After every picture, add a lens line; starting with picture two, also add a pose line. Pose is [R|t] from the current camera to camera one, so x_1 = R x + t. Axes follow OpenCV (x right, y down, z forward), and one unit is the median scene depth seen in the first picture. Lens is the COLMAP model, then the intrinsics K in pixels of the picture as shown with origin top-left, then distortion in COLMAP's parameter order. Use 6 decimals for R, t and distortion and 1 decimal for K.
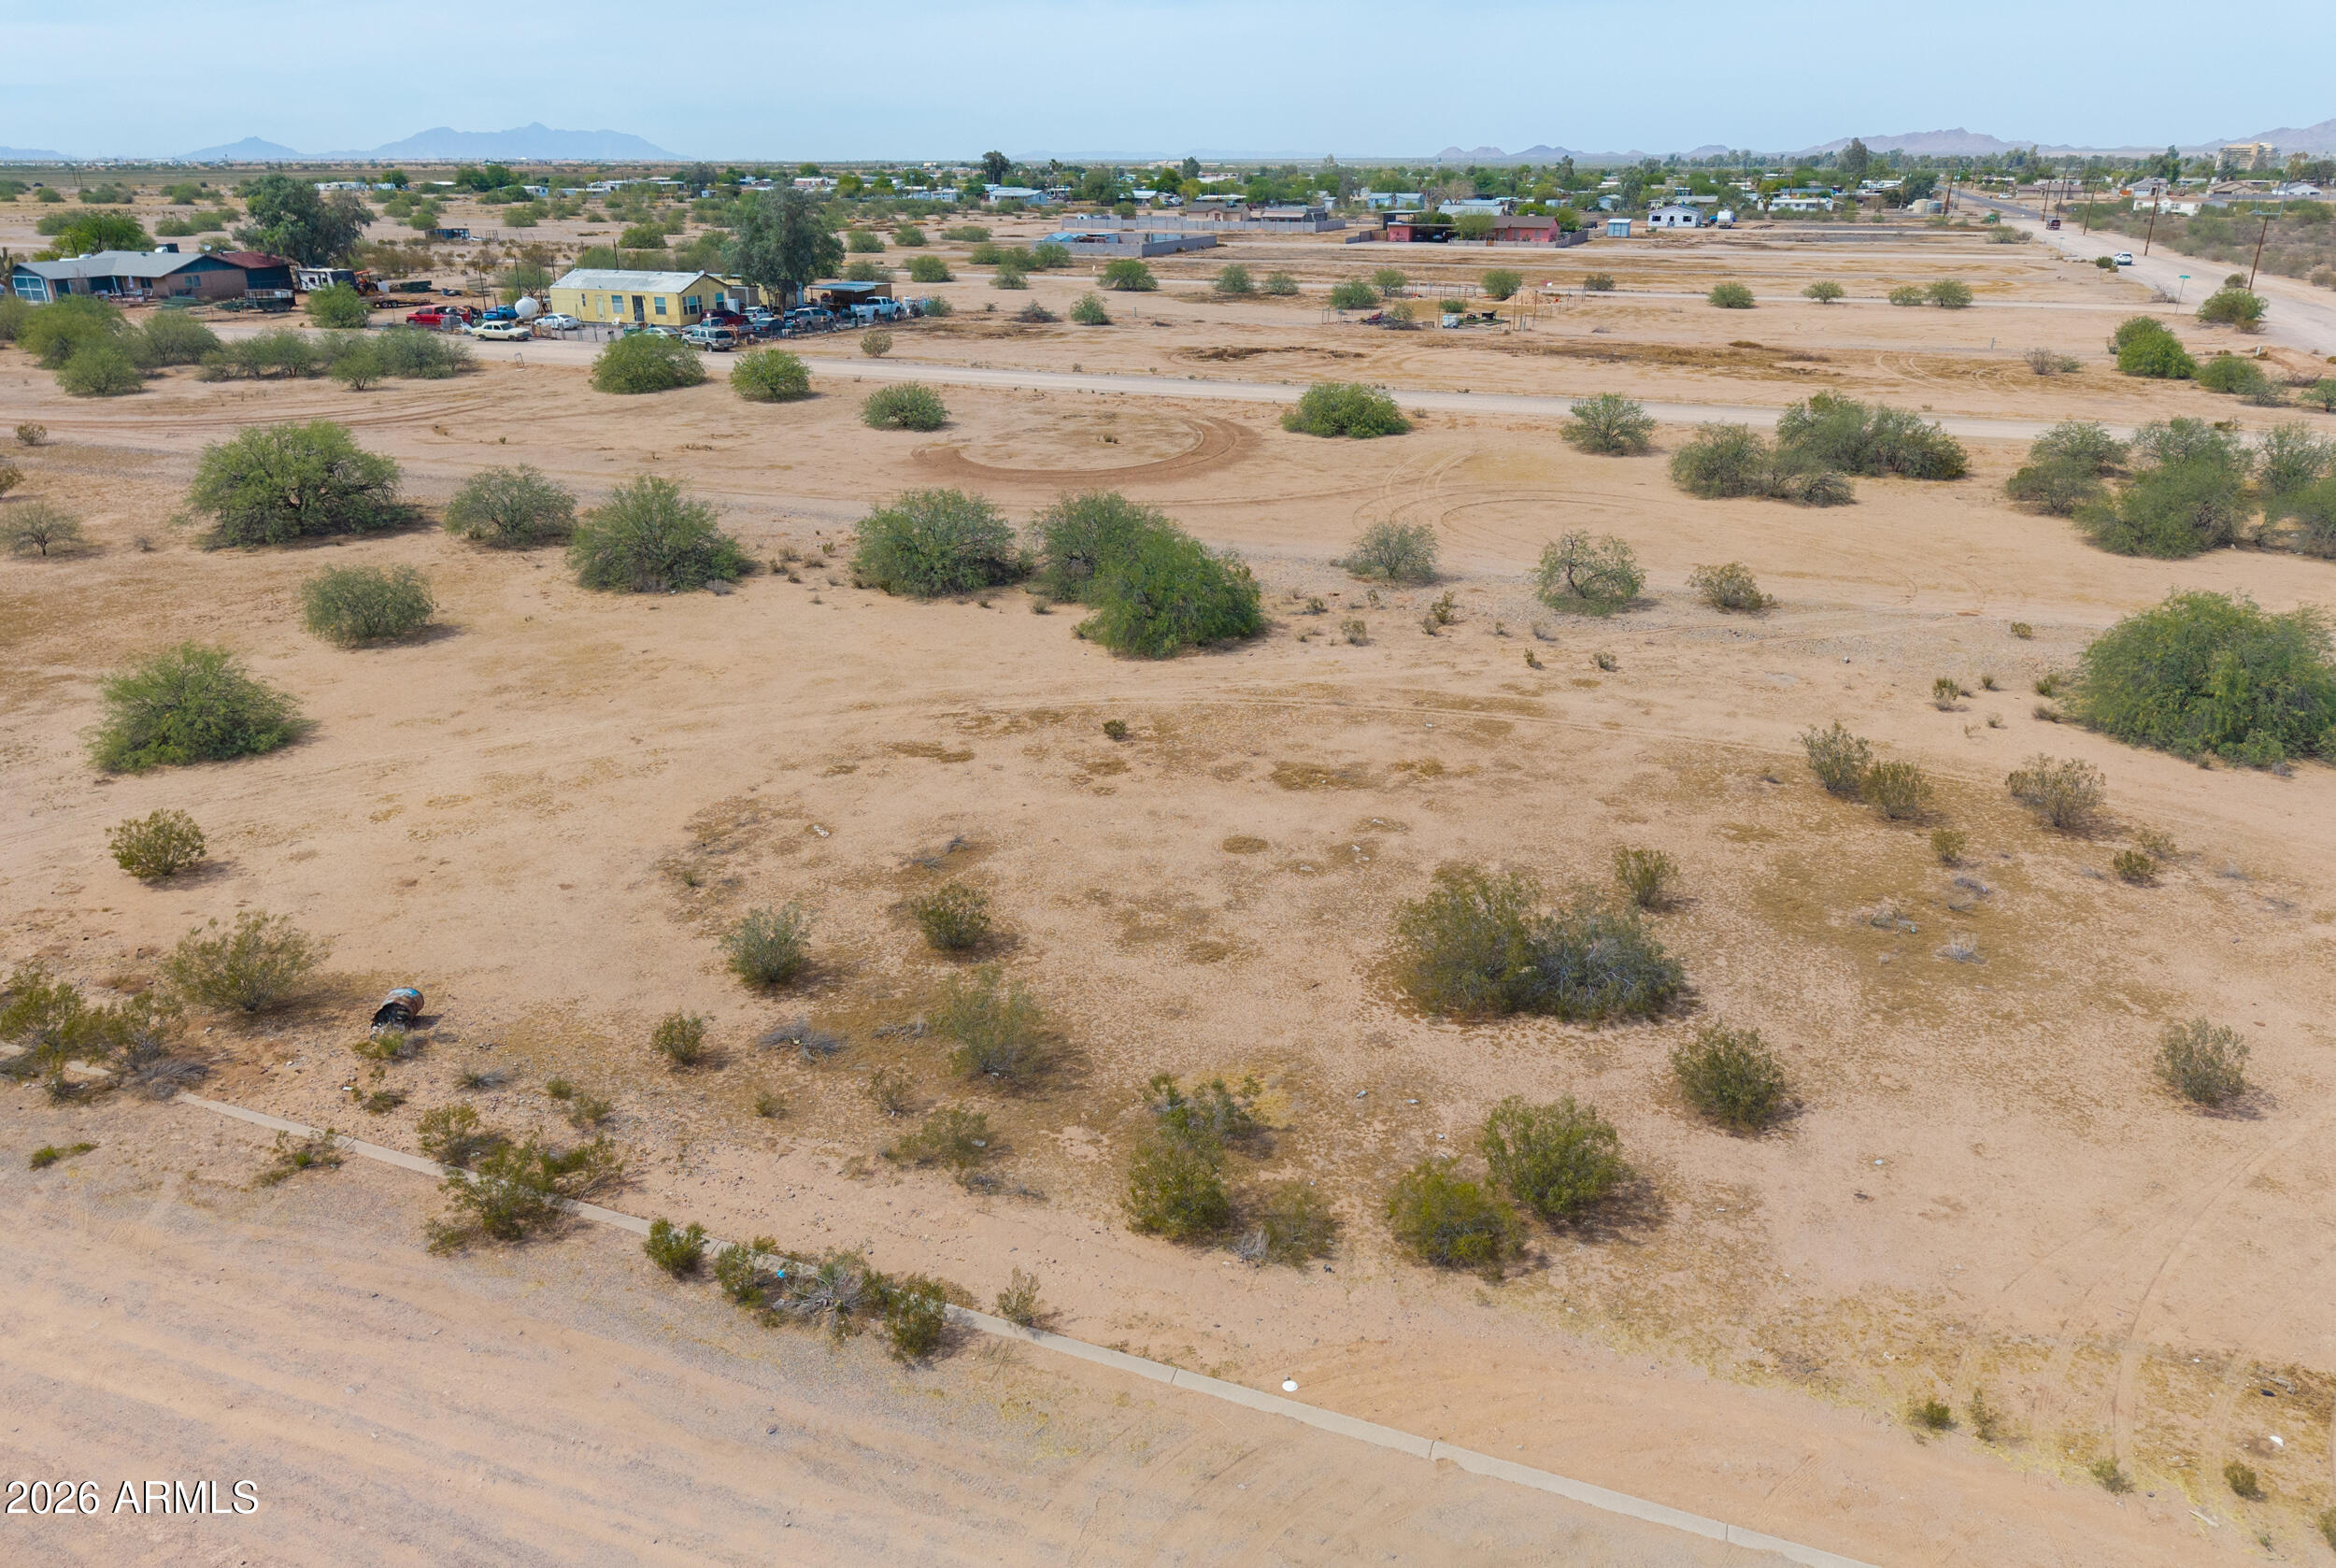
lens RADIAL K [[1585.8, 0, 1168.0], [0, 1585.8, 789.2], [0, 0, 1]] dist [0.011448, -0.006998]
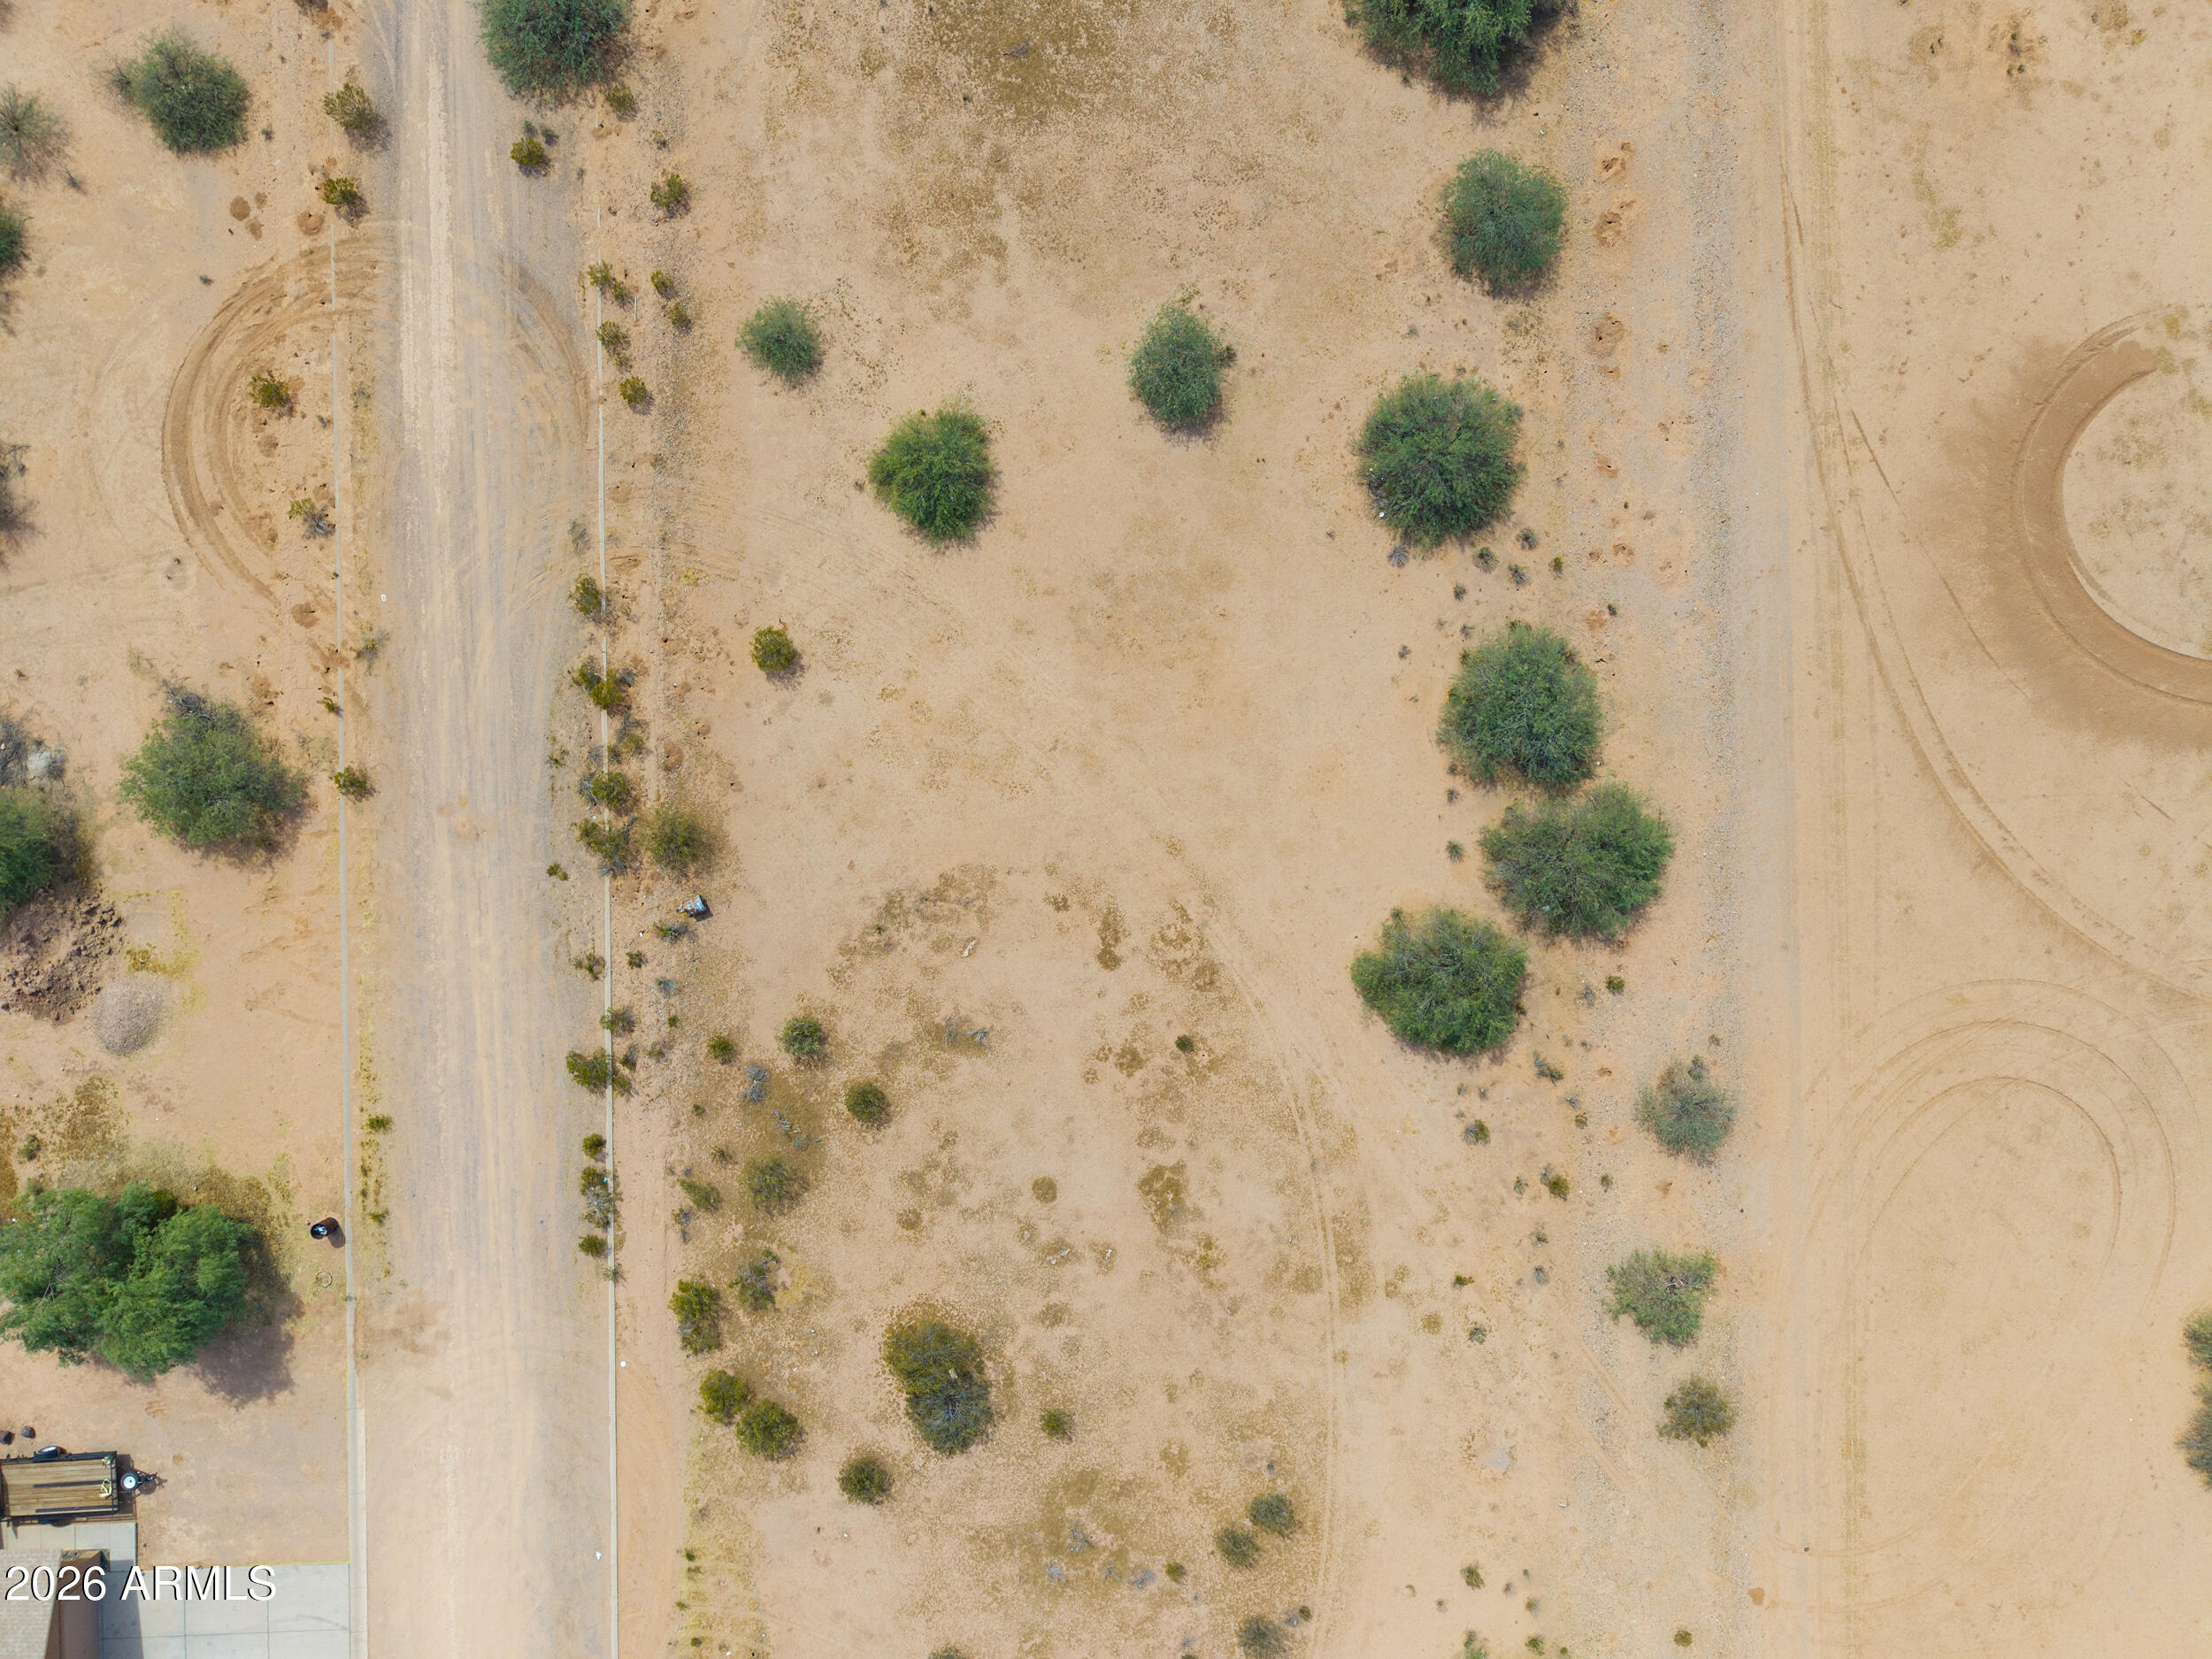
lens RADIAL K [[1507.0, 0, 1098.7], [0, 1507.0, 832.0], [0, 0, 1]] dist [0.029126, -0.024740]
pose [[0.380504, 0.924691, 0.012786, -0.275815], [-0.370608, 0.139806, 0.918207, -1.371645], [0.847270, -0.354120, 0.395894, 0.479216]]
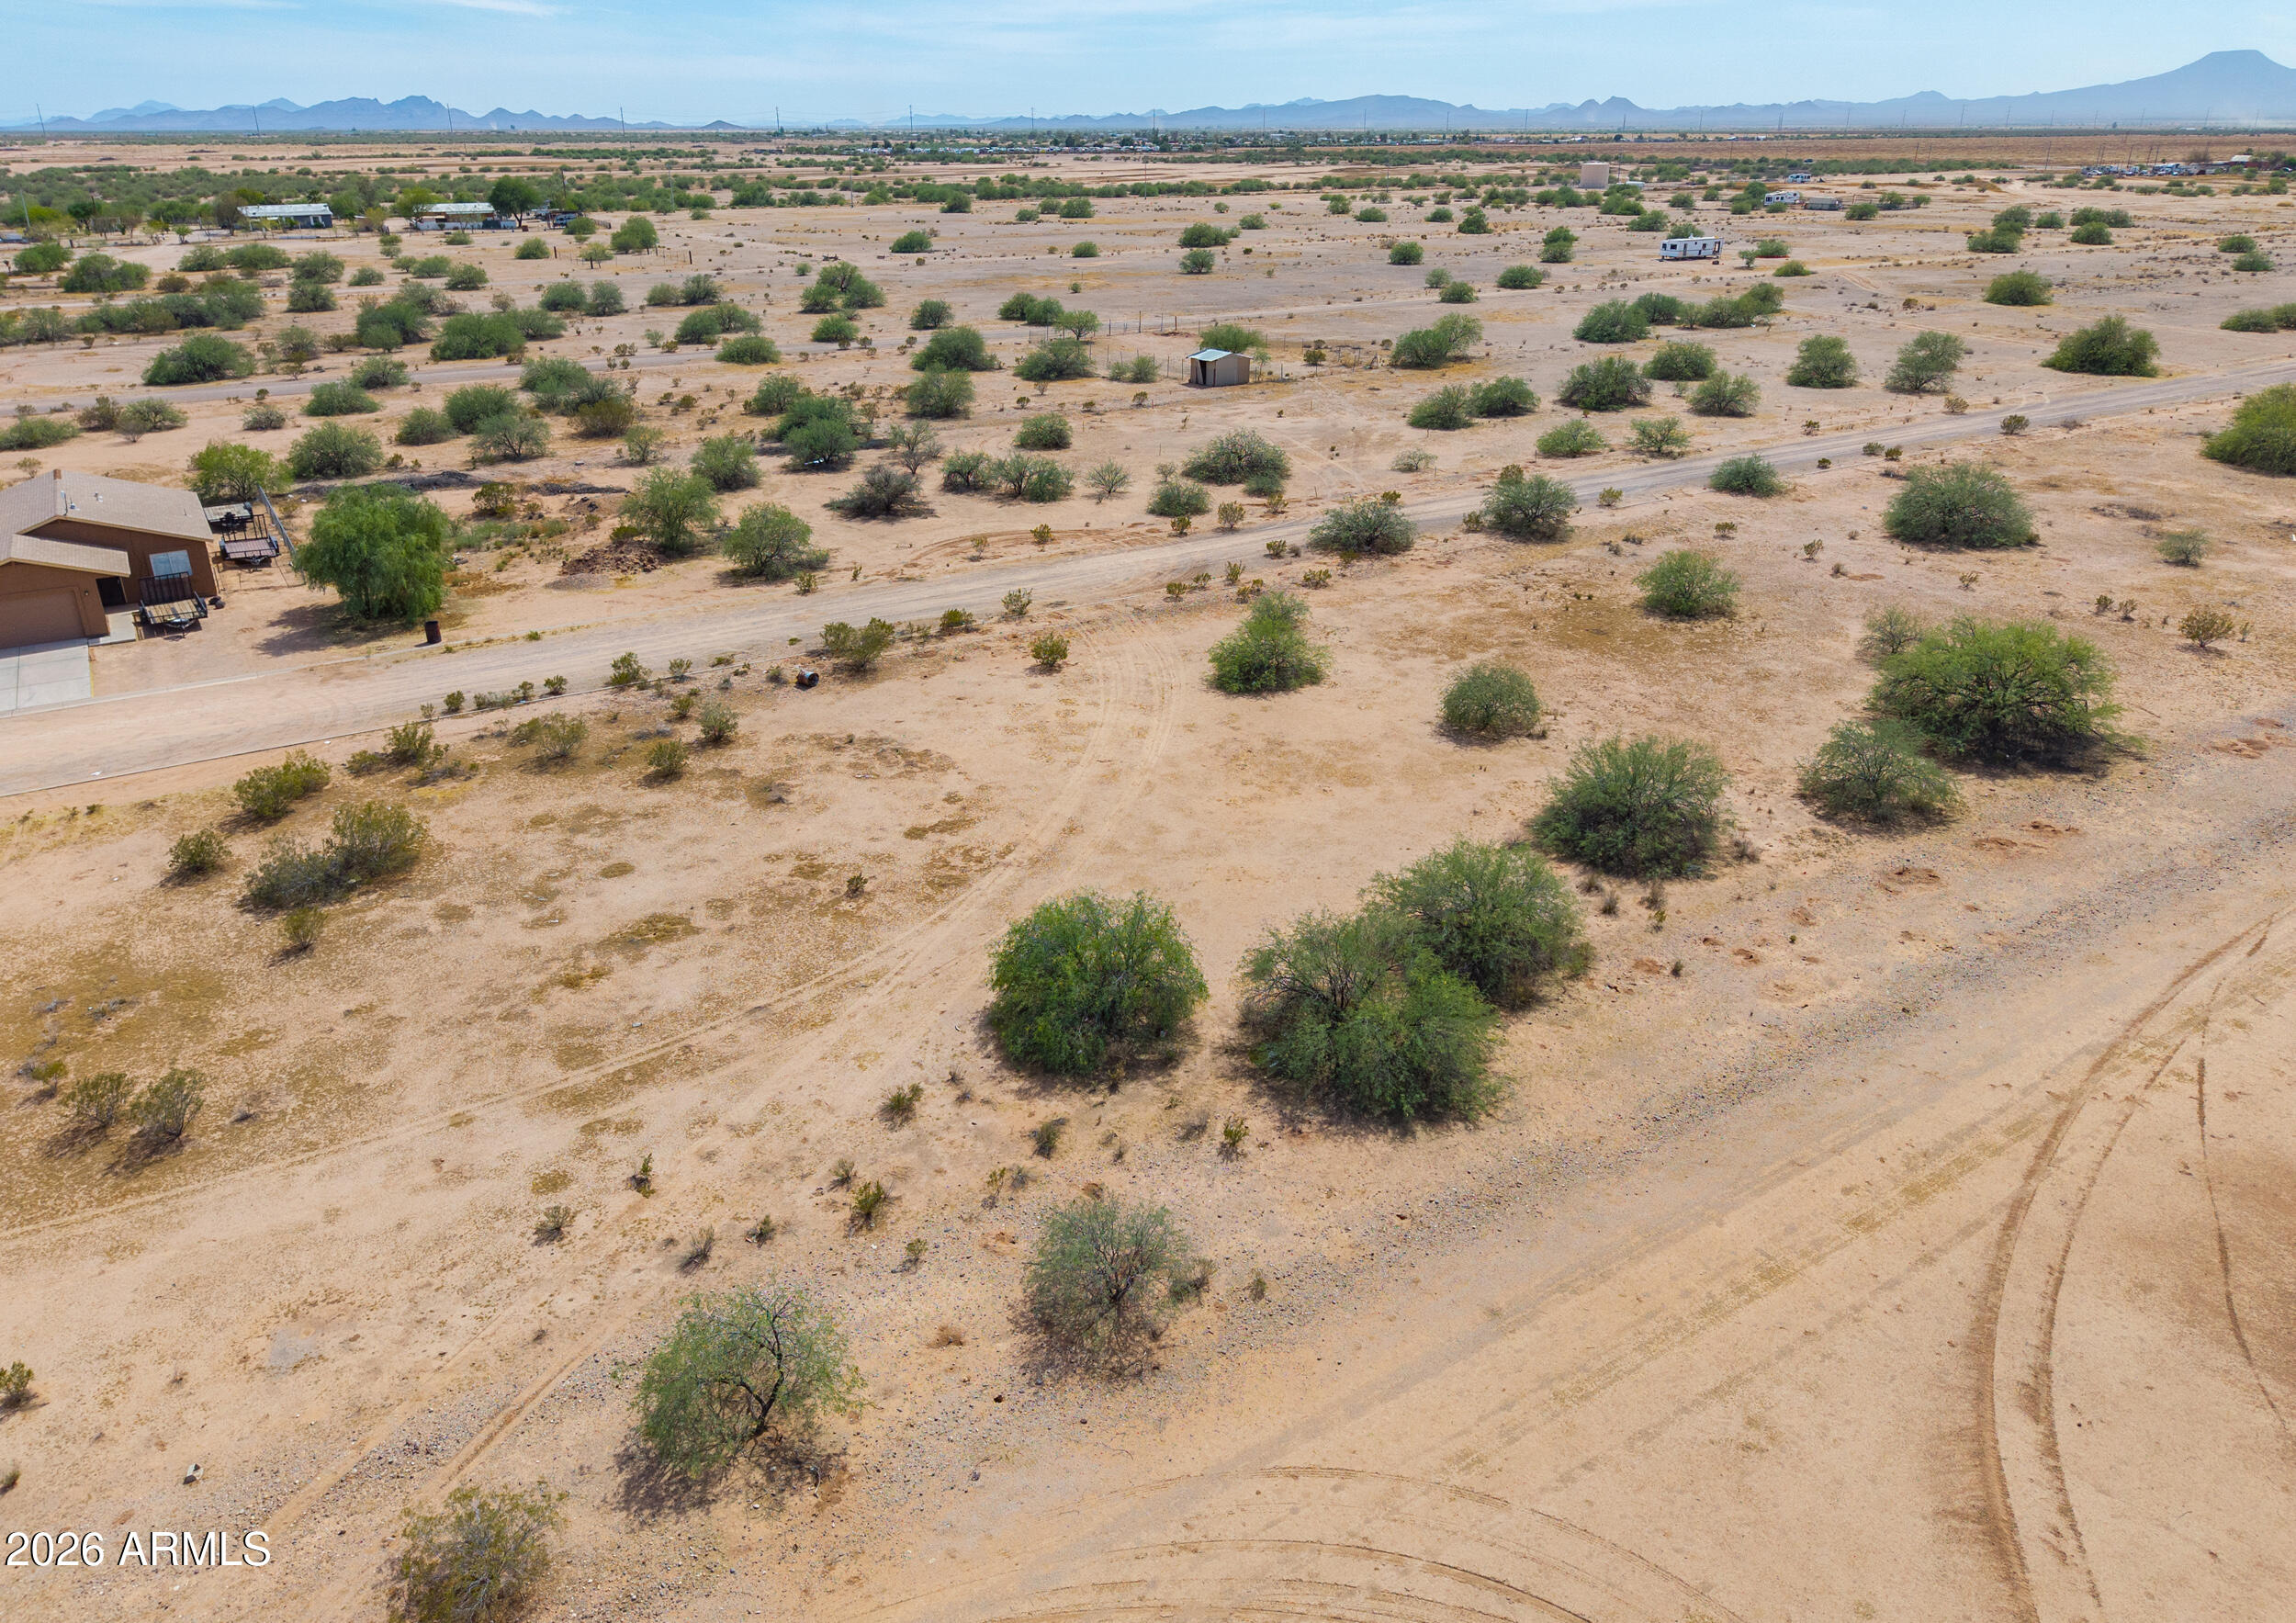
lens RADIAL K [[1545.1, 0, 1155.0], [0, 1545.1, 816.4], [0, 0, 1]] dist [0.008241, -0.001983]
pose [[-0.583494, 0.332159, -0.741084, 0.671823], [-0.299299, 0.760348, 0.576447, -0.812831], [0.754954, 0.558159, -0.344243, 1.590227]]
